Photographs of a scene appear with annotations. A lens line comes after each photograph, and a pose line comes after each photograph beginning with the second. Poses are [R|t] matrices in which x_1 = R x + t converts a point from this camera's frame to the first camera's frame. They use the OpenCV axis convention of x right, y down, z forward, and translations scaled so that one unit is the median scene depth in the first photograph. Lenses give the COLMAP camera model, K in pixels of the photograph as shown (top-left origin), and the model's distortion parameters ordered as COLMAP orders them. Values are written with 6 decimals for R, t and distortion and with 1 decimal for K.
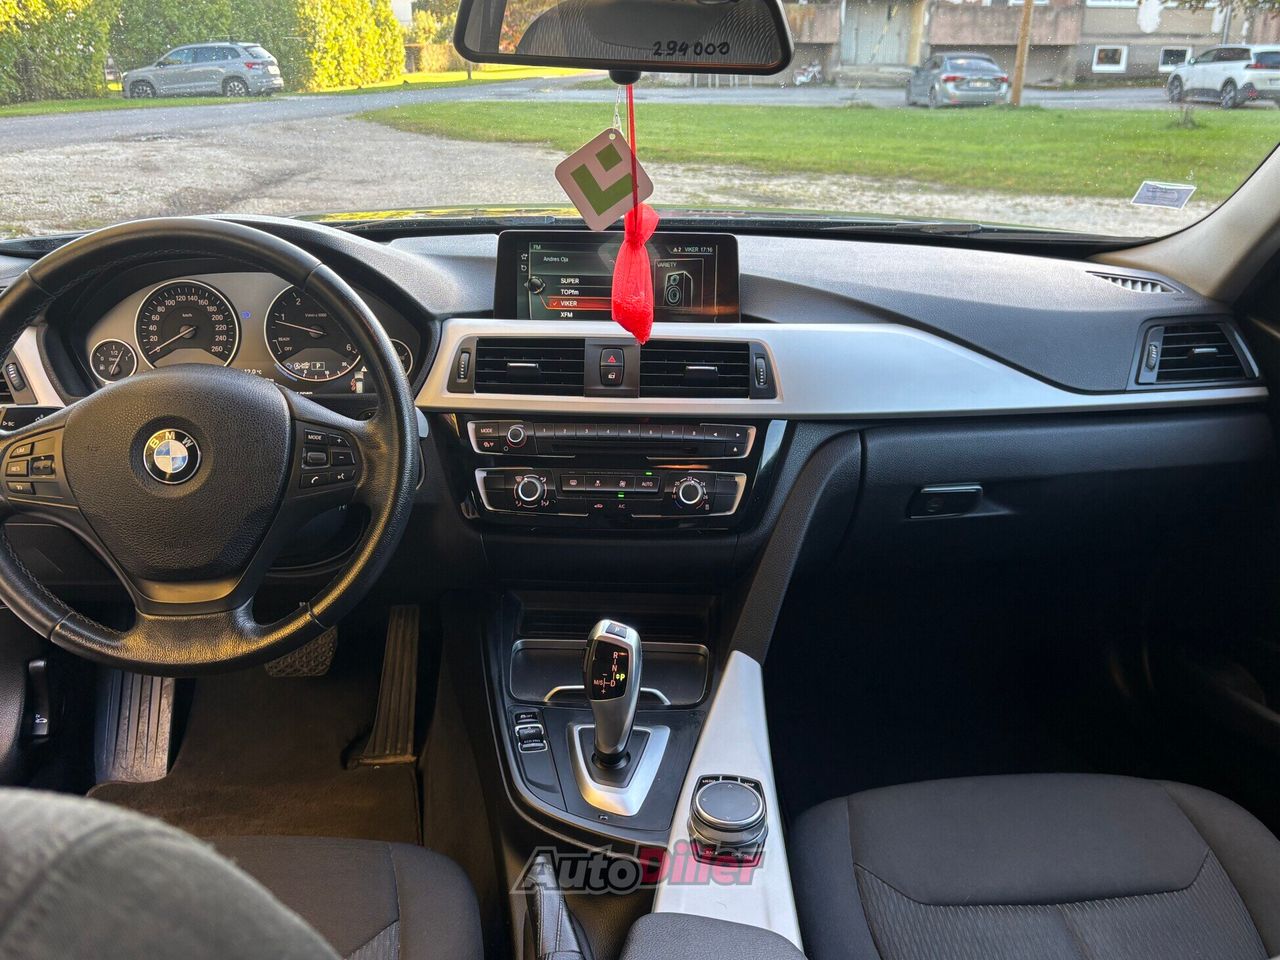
lens RADIAL K [[1194.4, 0, 639.3], [0, 1194.4, 486.9], [0, 0, 1]] dist [0.026509, 0.000000]
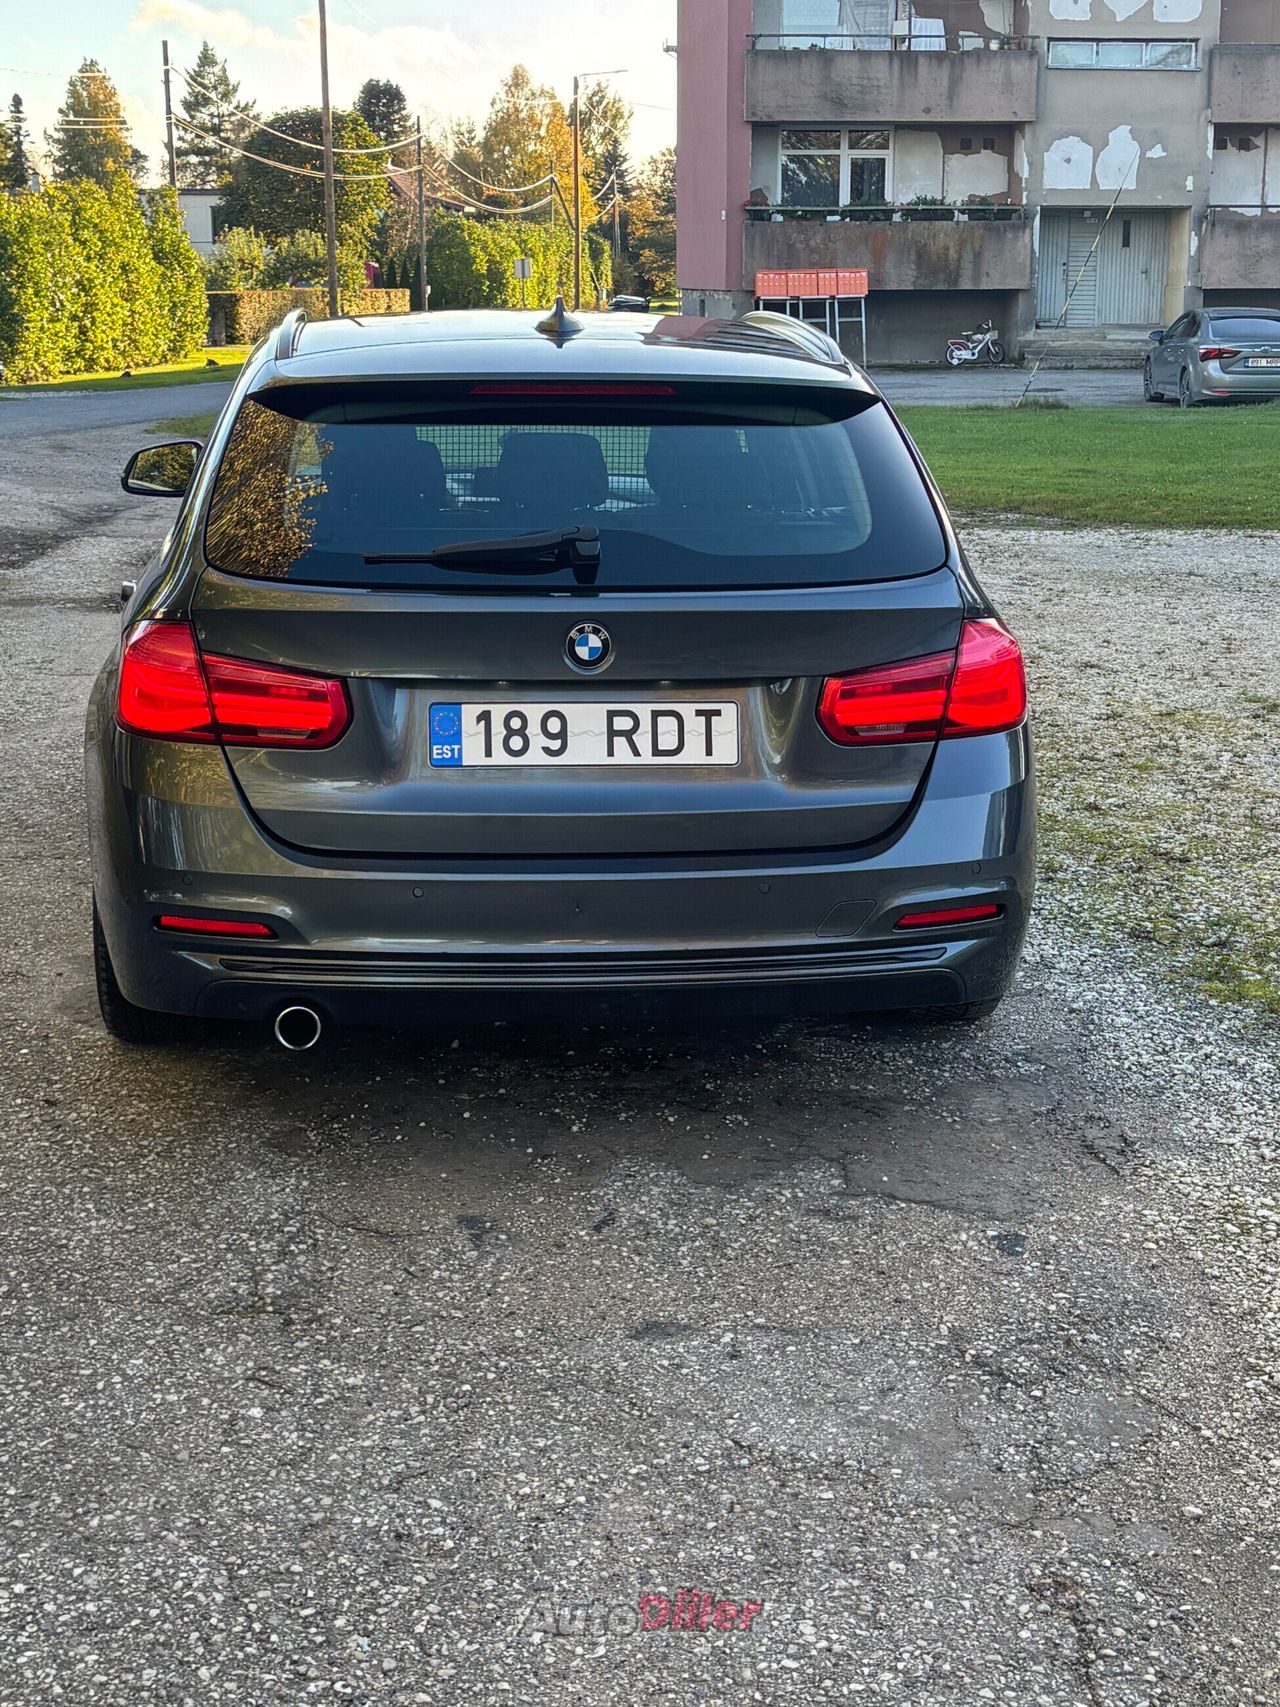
lens RADIAL K [[2673.2, 0, 636.9], [0, 2673.2, 867.0], [0, 0, 1]] dist [0.063864, 0.000000]
pose [[0.999835, -0.004465, -0.017608, 0.010699], [0.002026, 0.990678, -0.136213, 0.049221], [0.018052, 0.136155, 0.990523, -0.157676]]
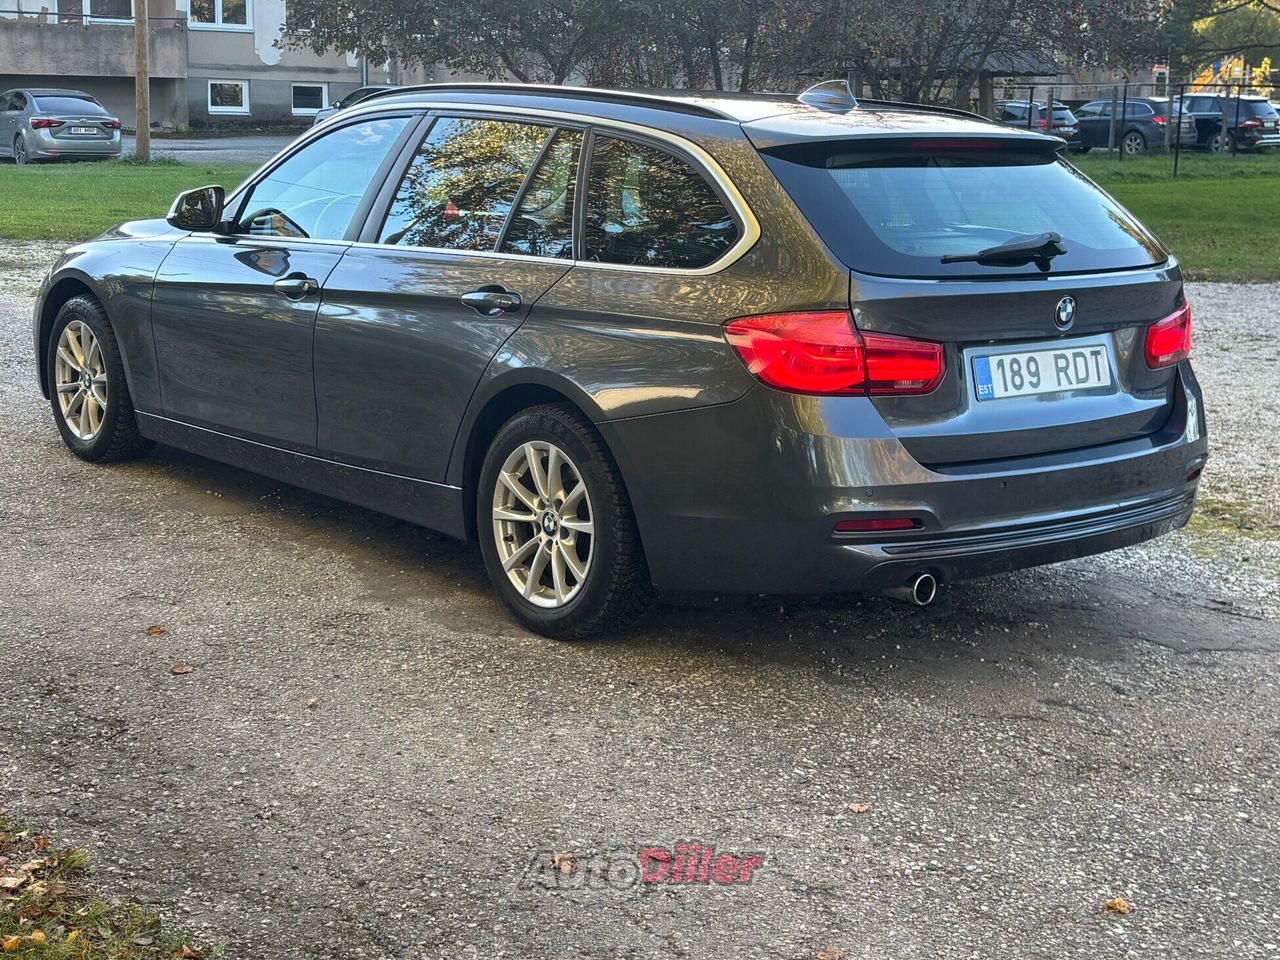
lens RADIAL K [[2004.5, 0, 629.3], [0, 2004.5, 471.9], [0, 0, 1]] dist [0.063864, 0.000000]
pose [[0.840435, -0.095035, 0.533513, -0.090709], [0.175089, 0.979320, -0.101368, 0.042283], [-0.512847, 0.178606, 0.839695, -0.137304]]
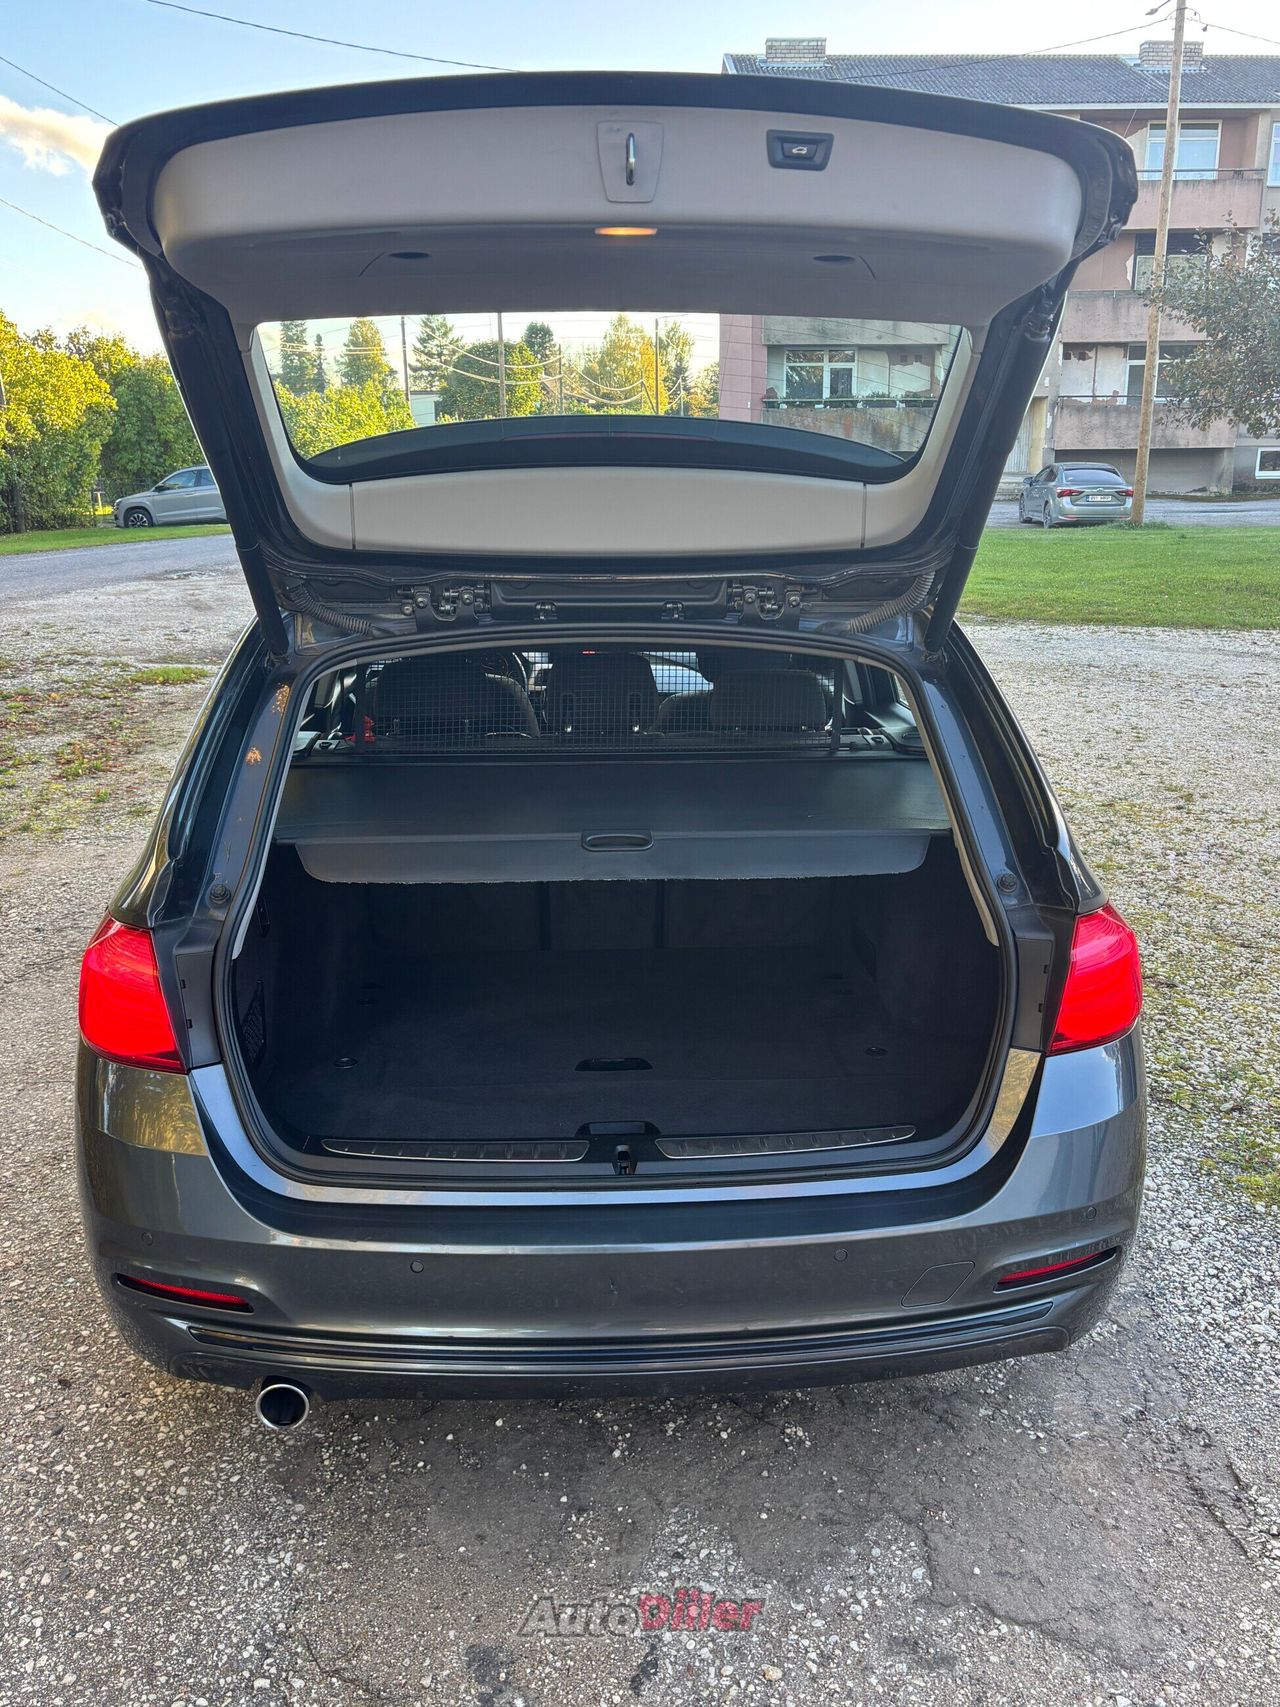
lens RADIAL K [[1592.9, 0, 633.7], [0, 1592.9, 847.2], [0, 0, 1]] dist [0.026509, 0.000000]
pose [[0.998465, -0.002040, -0.055348, 0.010003], [-0.003713, 0.994608, -0.103643, 0.024924], [0.055261, 0.103690, 0.993073, -0.099330]]
